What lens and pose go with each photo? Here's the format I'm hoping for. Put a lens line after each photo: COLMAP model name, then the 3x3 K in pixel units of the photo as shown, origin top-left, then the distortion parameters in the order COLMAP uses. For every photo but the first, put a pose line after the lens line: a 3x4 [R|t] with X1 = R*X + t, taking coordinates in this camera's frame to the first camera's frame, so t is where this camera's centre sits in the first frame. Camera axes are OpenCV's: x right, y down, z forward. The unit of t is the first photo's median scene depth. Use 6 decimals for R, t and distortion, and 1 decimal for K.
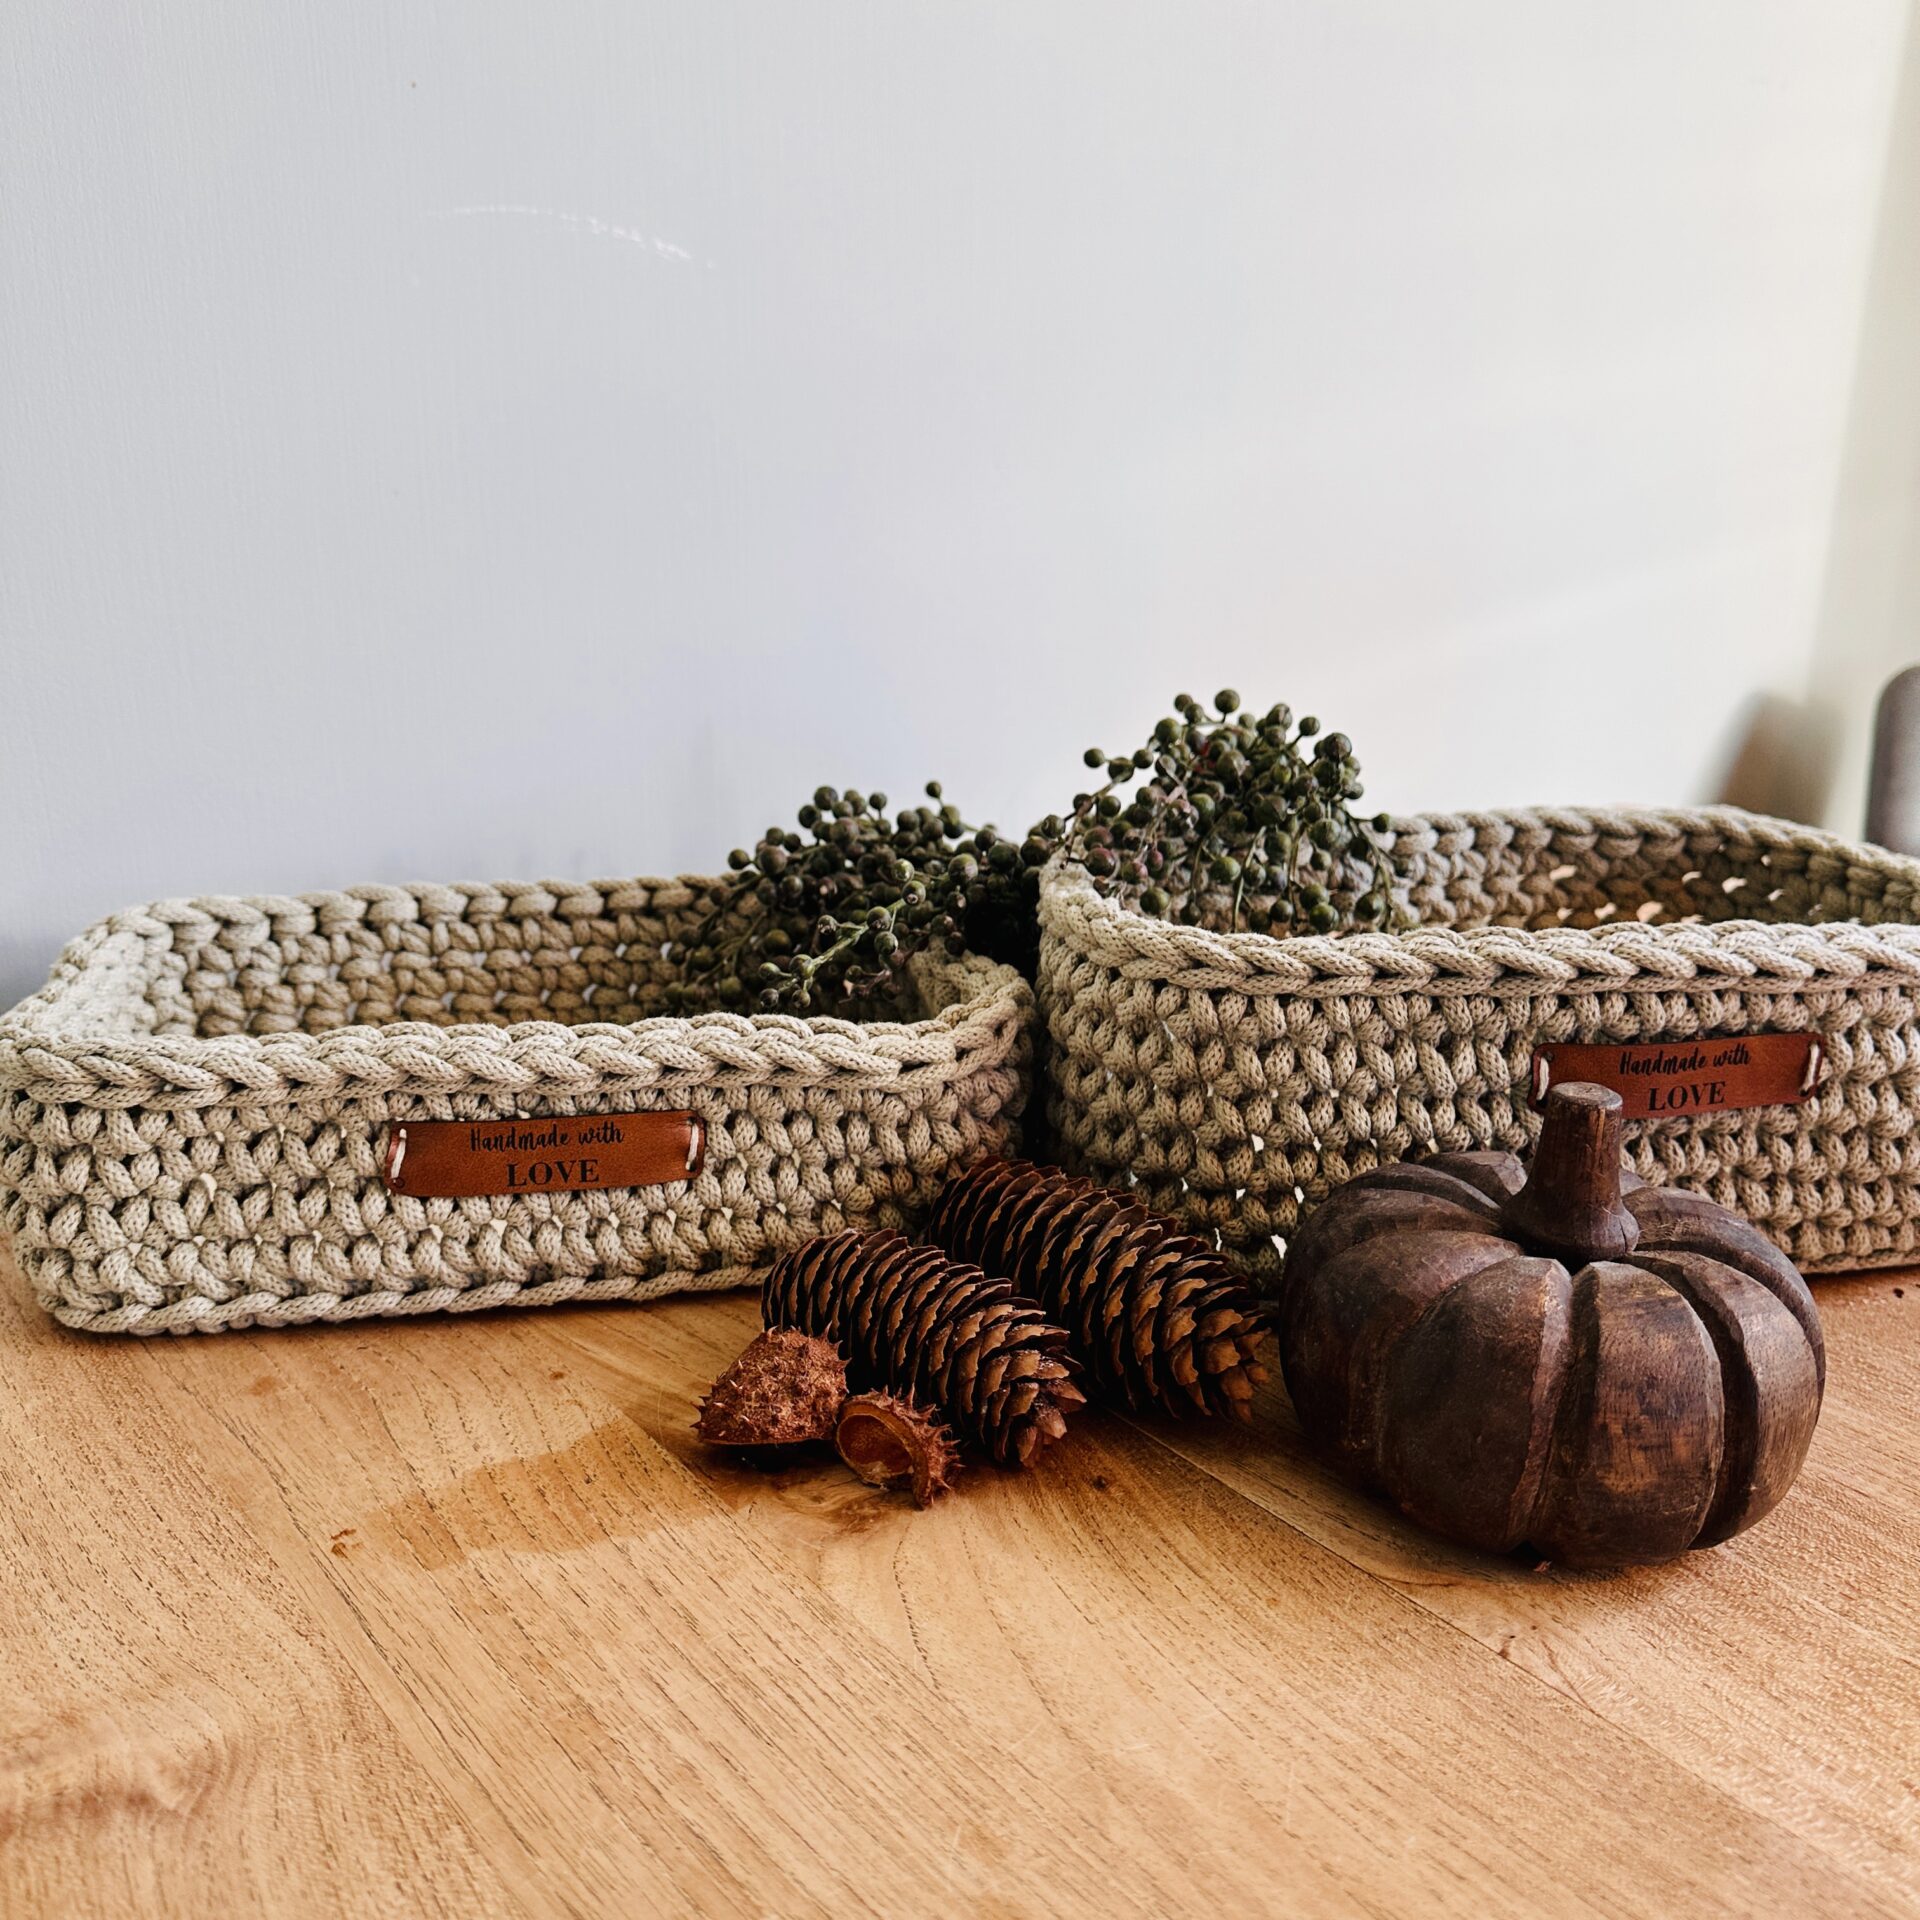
lens RADIAL K [[1766.5, 0, 920.6], [0, 1766.5, 945.6], [0, 0, 1]] dist [0.146300, -0.292586]
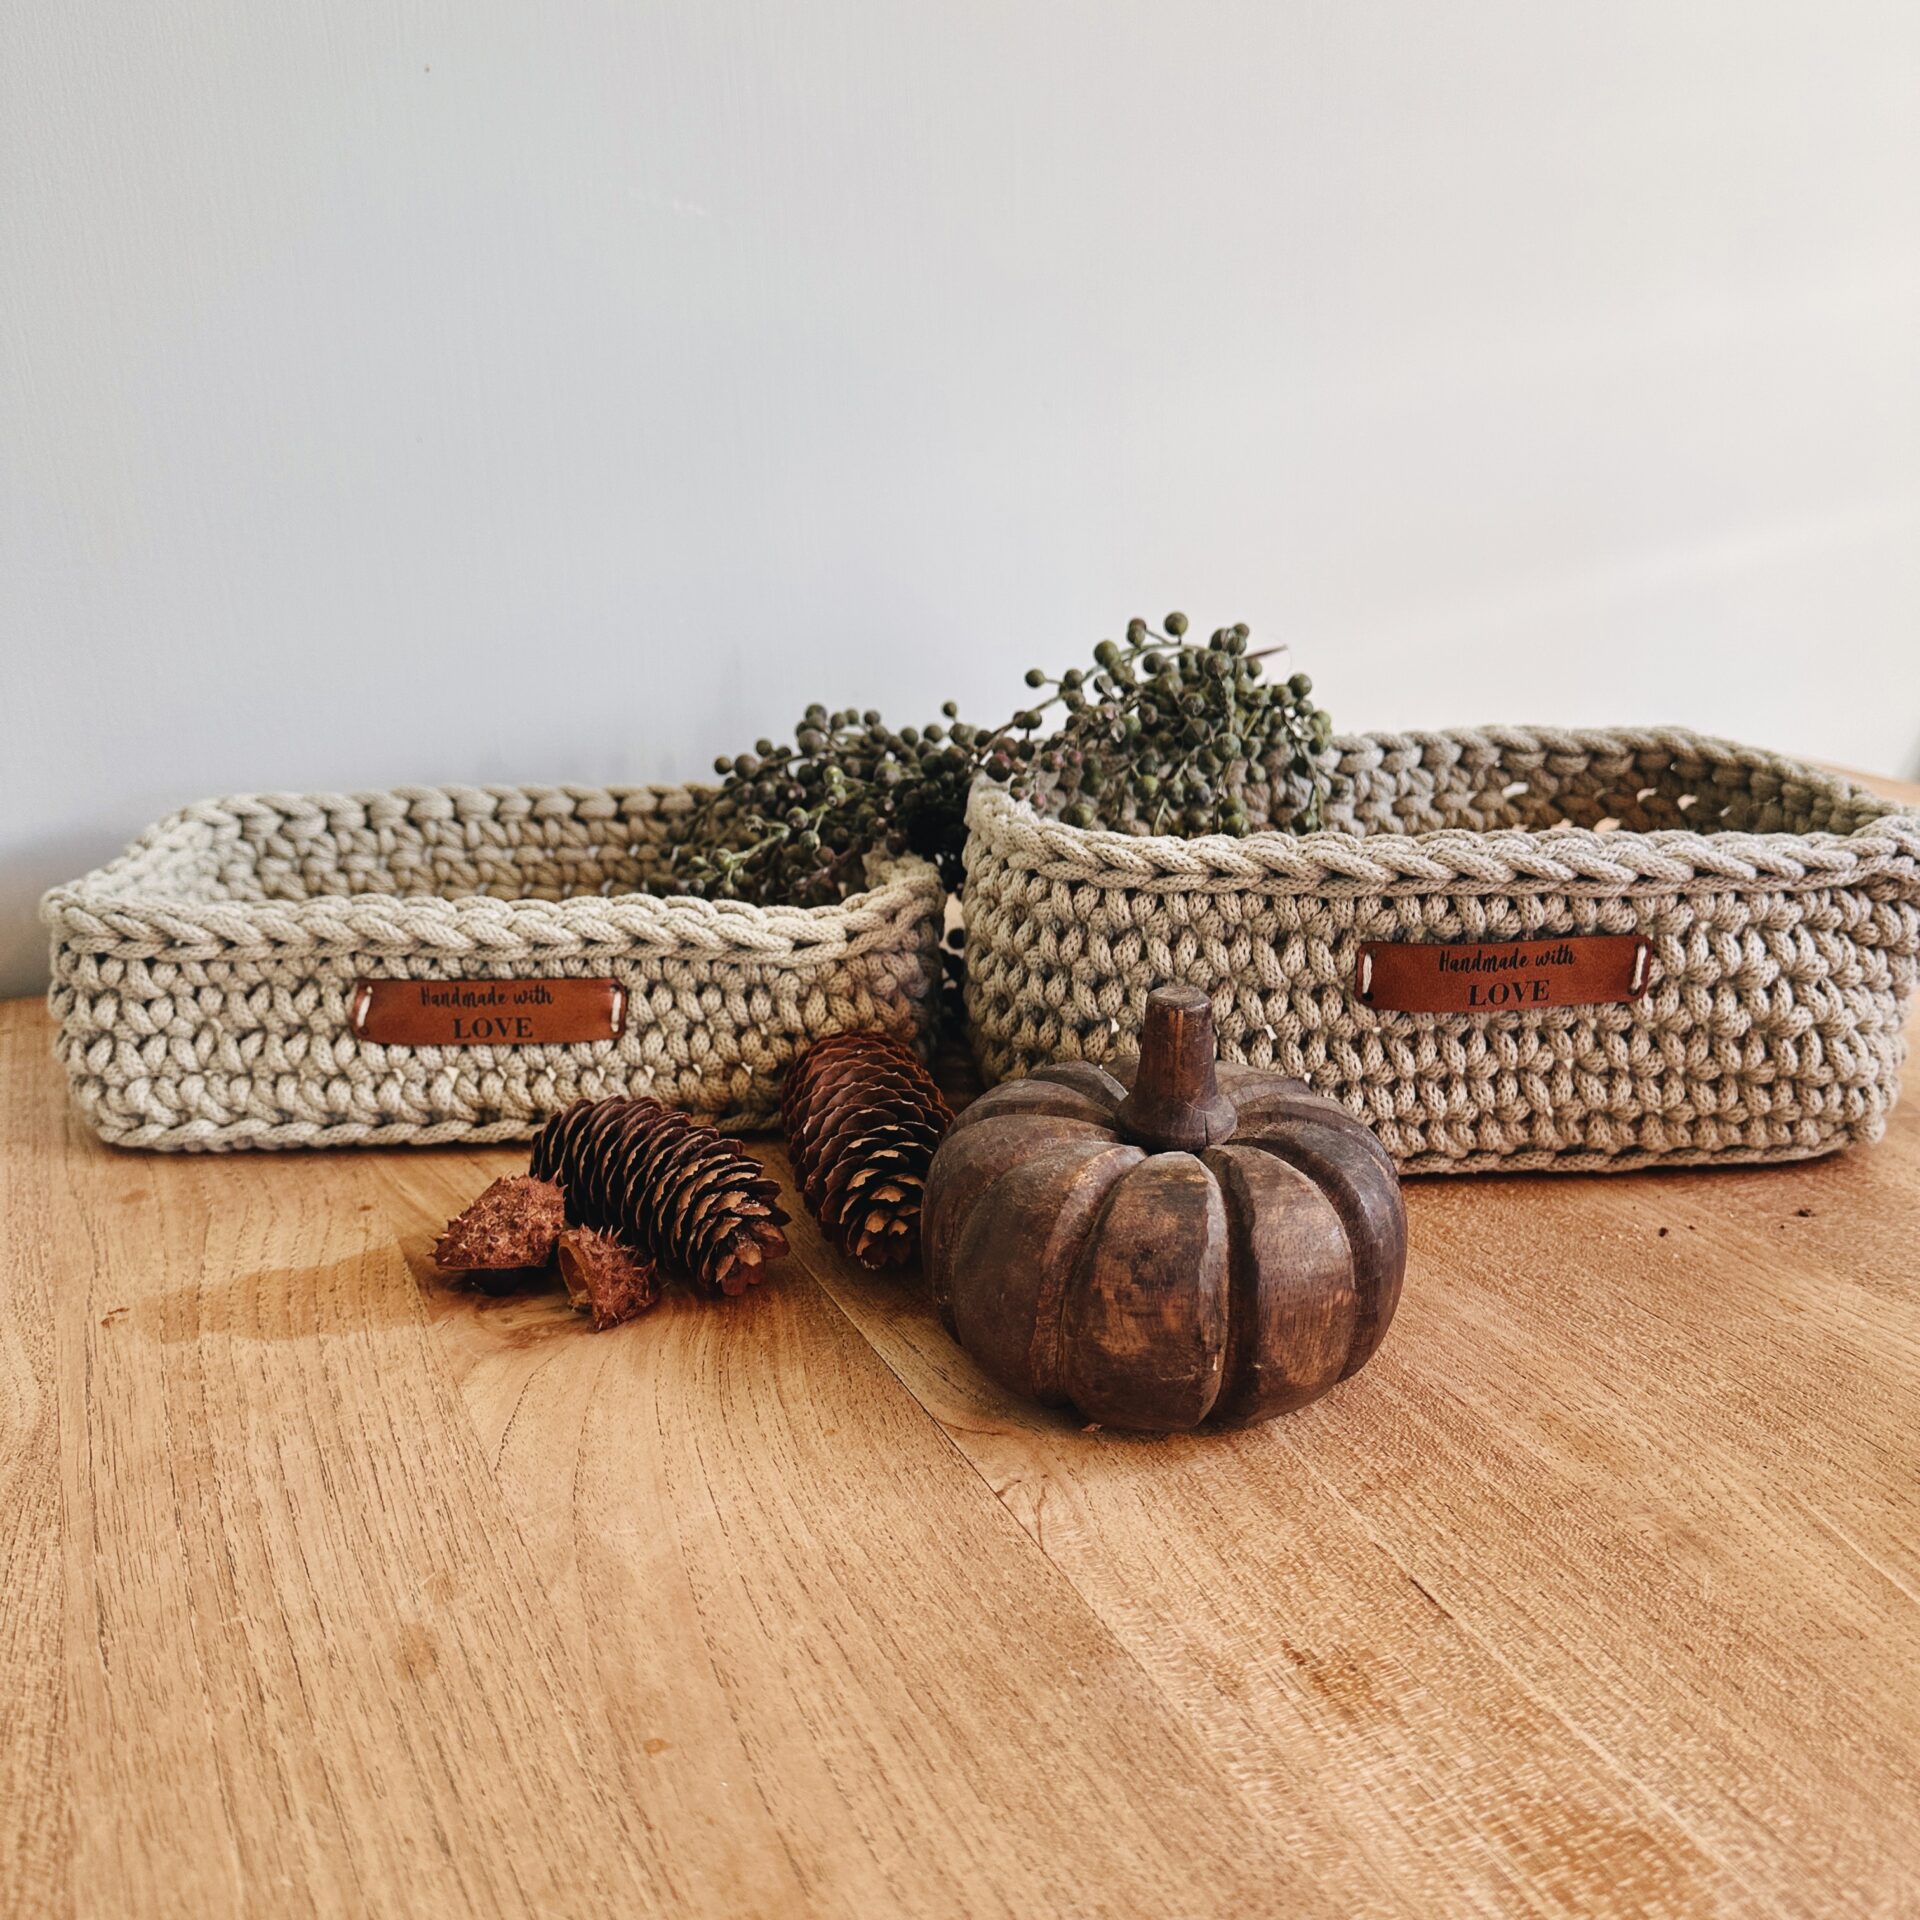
lens RADIAL K [[1752.0, 0, 960.0], [0, 1752.0, 960.0], [0, 0, 1]] dist [0.159830, -0.314337]
pose [[0.989111, 0.026167, -0.144827, 0.256688], [-0.020829, 0.999051, 0.038254, 0.032747], [0.145690, -0.034821, 0.988717, -0.092523]]
